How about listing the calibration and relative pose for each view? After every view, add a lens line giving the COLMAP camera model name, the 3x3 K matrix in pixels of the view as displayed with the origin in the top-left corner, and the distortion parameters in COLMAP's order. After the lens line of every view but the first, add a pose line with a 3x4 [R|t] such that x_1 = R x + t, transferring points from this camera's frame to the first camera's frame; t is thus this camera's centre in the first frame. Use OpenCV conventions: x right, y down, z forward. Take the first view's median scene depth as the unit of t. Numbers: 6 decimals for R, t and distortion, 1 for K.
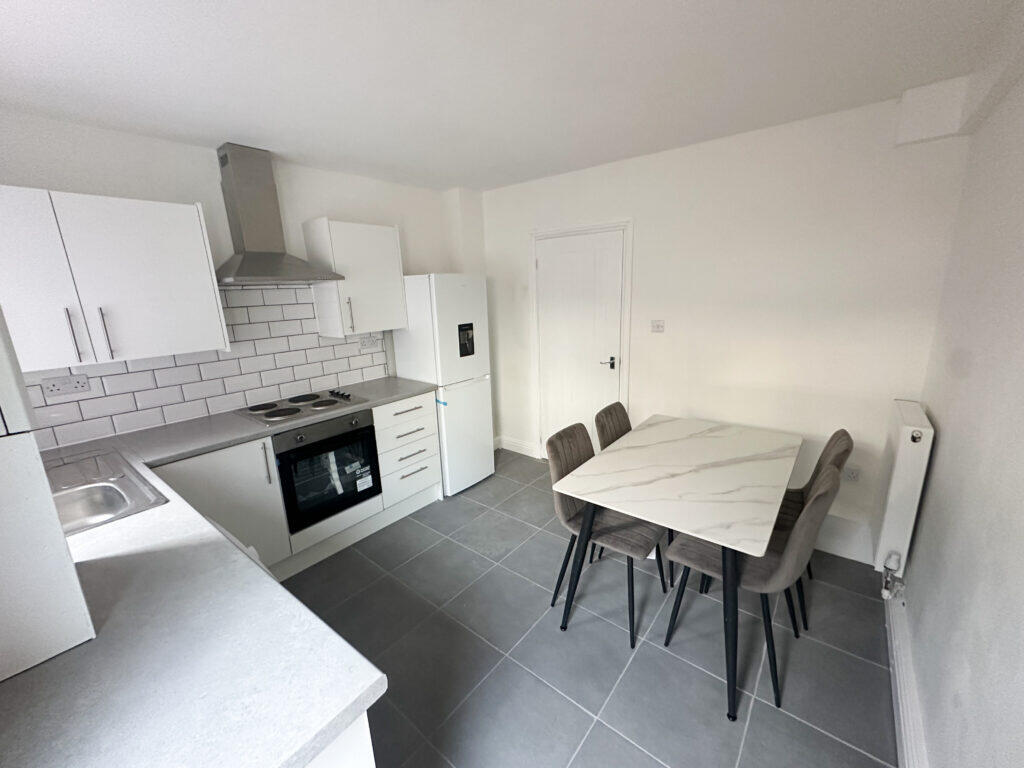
lens RADIAL K [[408.2, 0, 512.0], [0, 408.2, 384.0], [0, 0, 1]] dist [-0.001668, -0.000130]
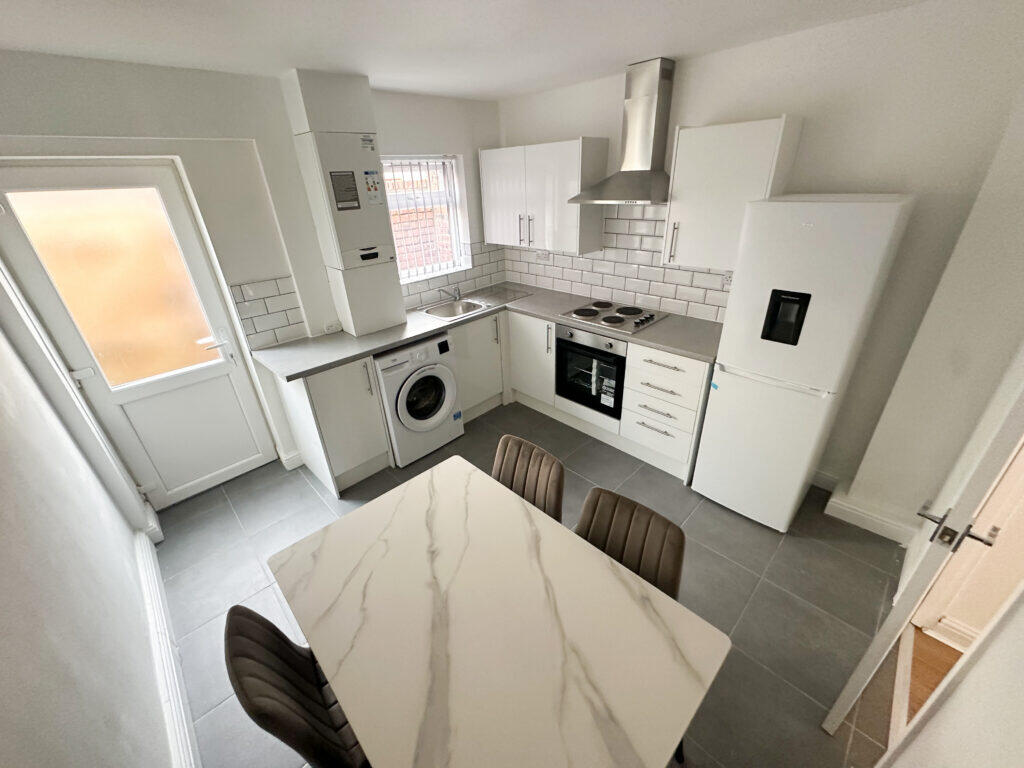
lens RADIAL K [[408.2, 0, 512.0], [0, 408.2, 384.0], [0, 0, 1]] dist [-0.001668, -0.000130]
pose [[-0.110956, 0.492681, -0.863107, 0.608029], [-0.180914, 0.843946, 0.505001, -0.310193], [0.977220, 0.212181, -0.004508, 0.752392]]
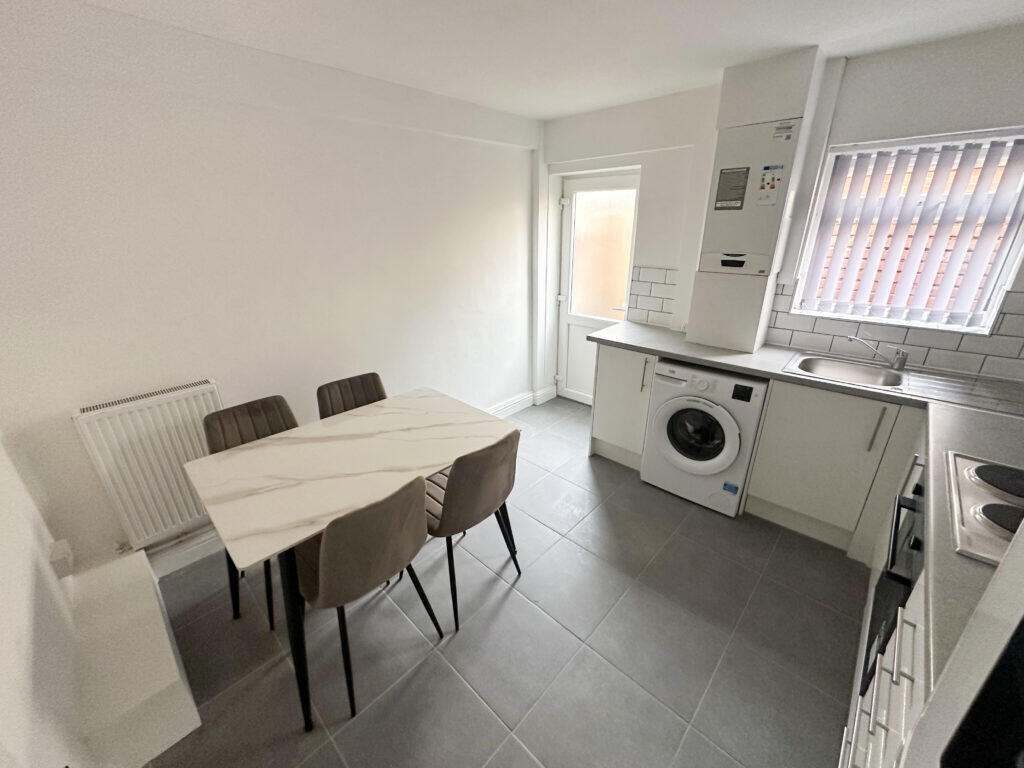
lens RADIAL K [[408.2, 0, 512.0], [0, 408.2, 384.0], [0, 0, 1]] dist [-0.001668, -0.000130]
pose [[-0.995601, 0.022682, 0.090904, 0.013209], [0.070478, 0.820601, 0.567140, -0.326510], [-0.061733, 0.571052, -0.818590, 1.254556]]
